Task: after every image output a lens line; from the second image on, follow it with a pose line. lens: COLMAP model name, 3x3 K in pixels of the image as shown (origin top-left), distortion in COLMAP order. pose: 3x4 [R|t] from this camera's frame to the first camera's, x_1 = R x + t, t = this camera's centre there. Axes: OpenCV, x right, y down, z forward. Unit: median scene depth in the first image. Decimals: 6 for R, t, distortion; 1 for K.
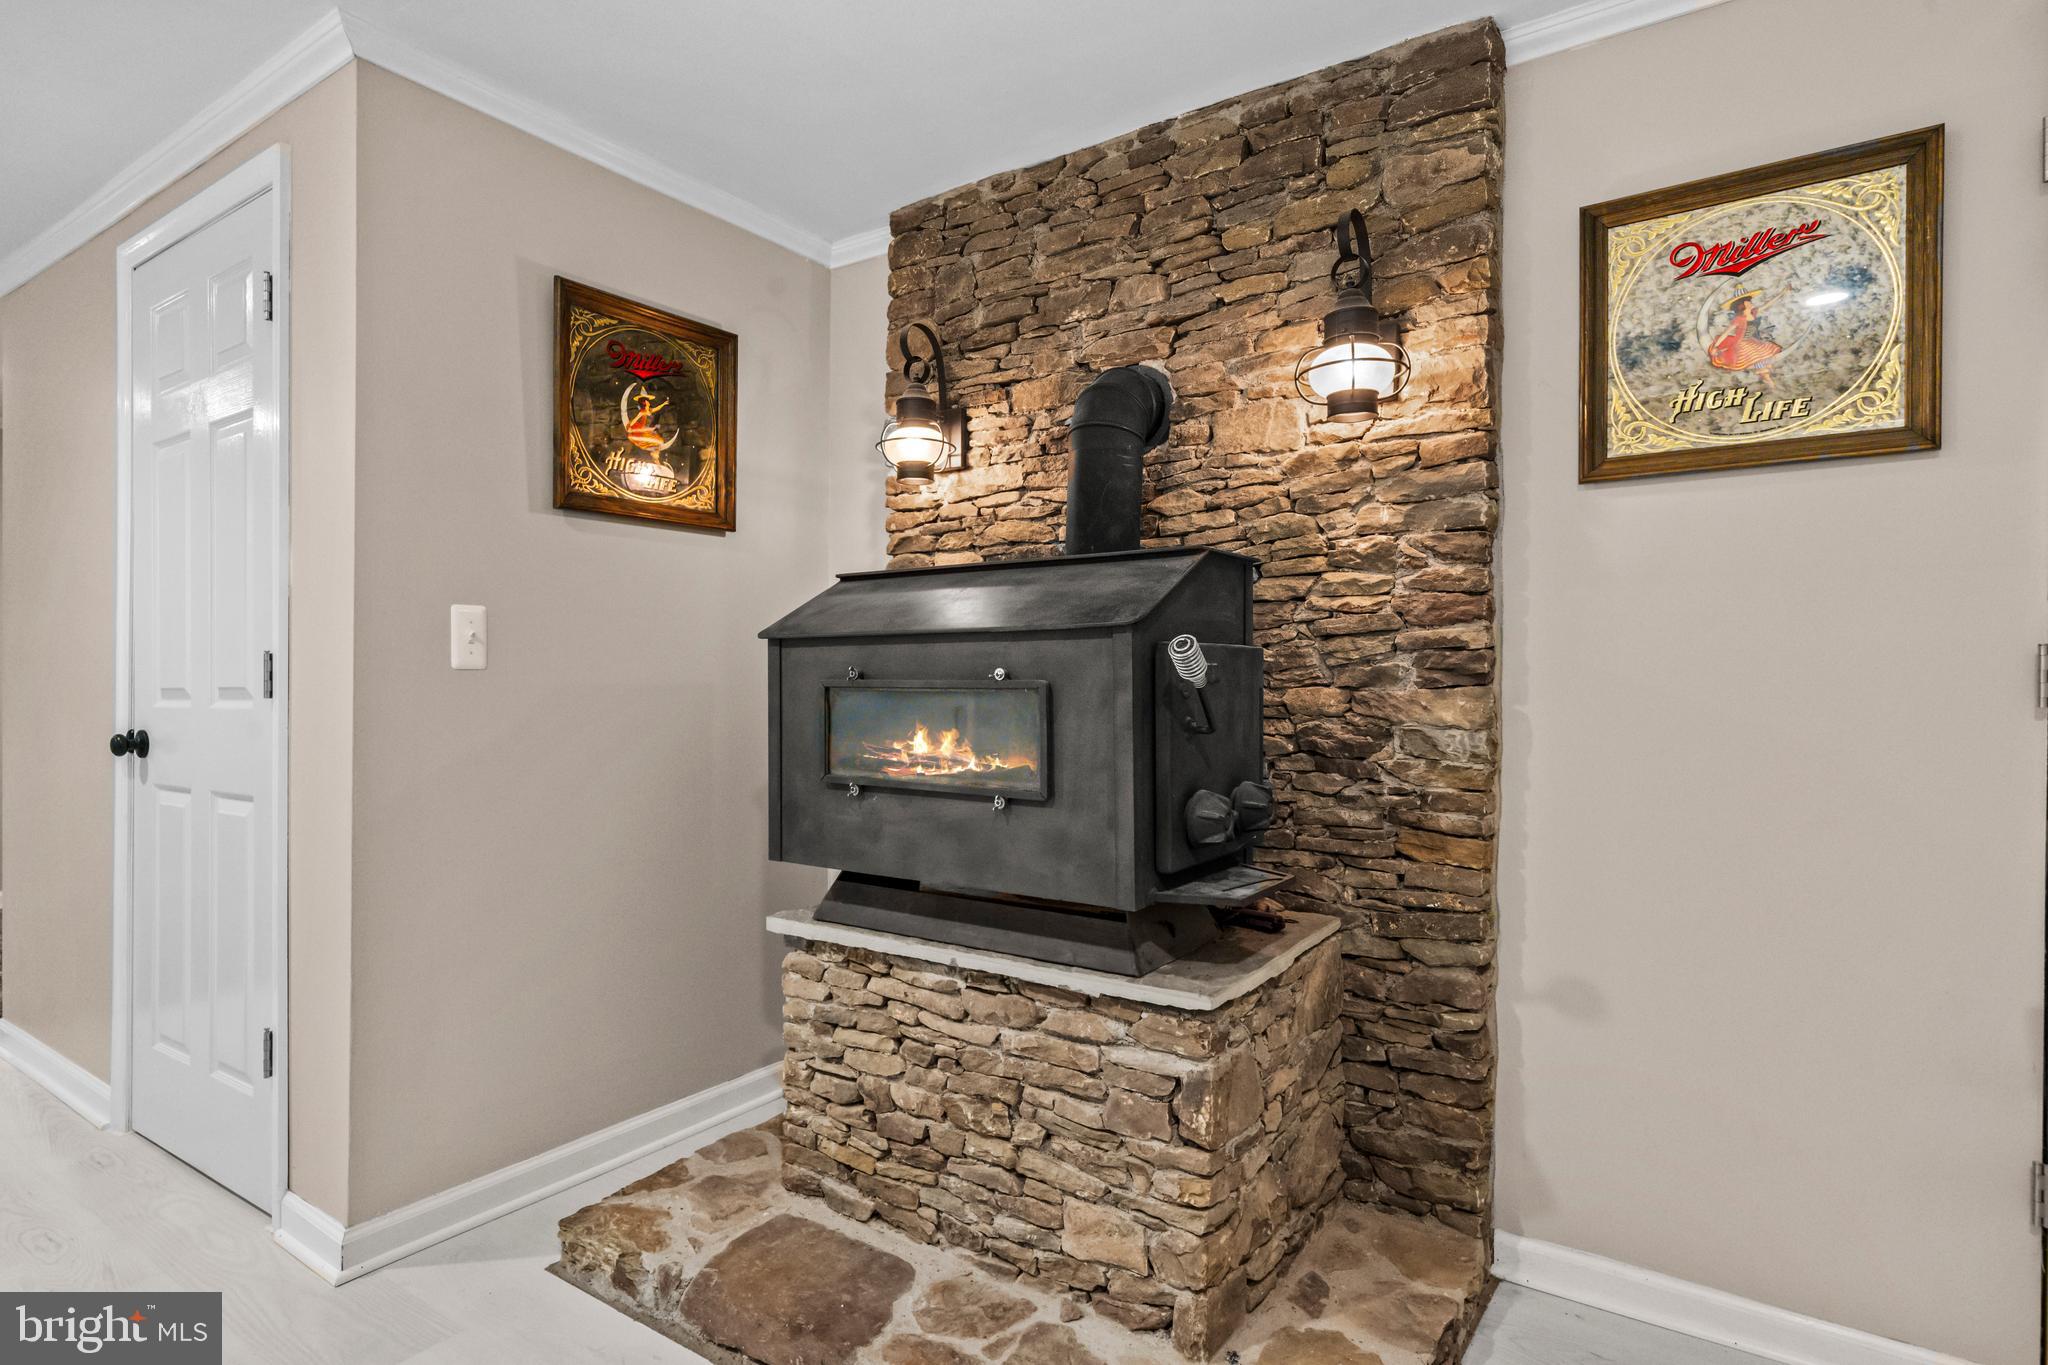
lens RADIAL K [[1064.5, 0, 1019.8], [0, 1064.5, 689.7], [0, 0, 1]] dist [0.000889, 0.000565]
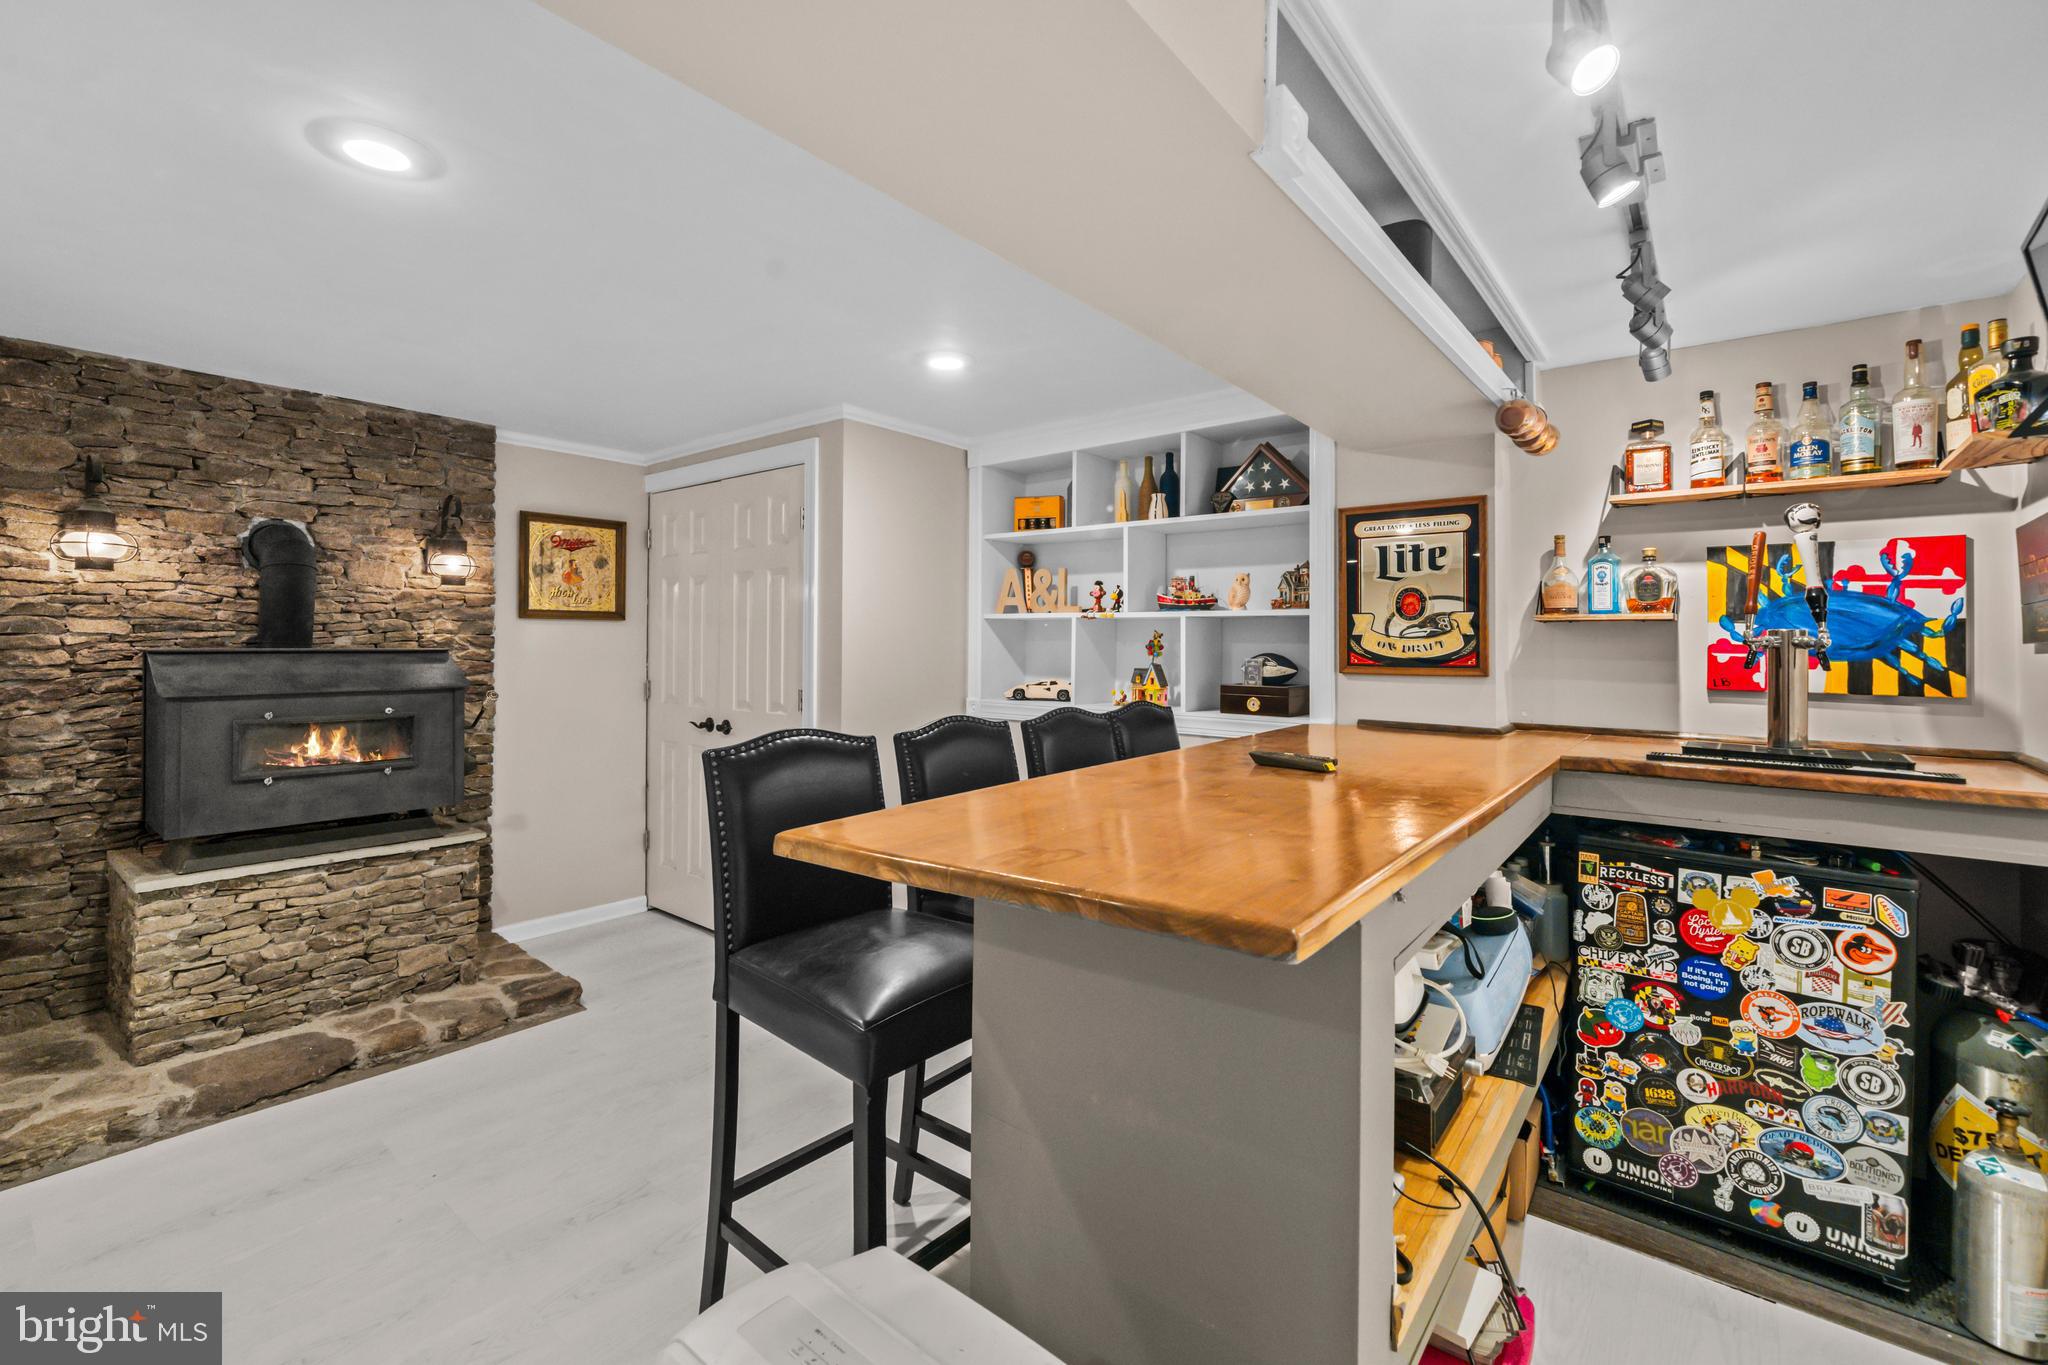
lens RADIAL K [[876.7, 0, 1016.7], [0, 876.7, 650.7], [0, 0, 1]] dist [0.001317, 0.000166]
pose [[0.076202, -0.004222, 0.997083, -1.413324], [0.005995, 0.999975, 0.003776, -0.111848], [-0.997074, 0.005690, 0.076225, -0.327803]]
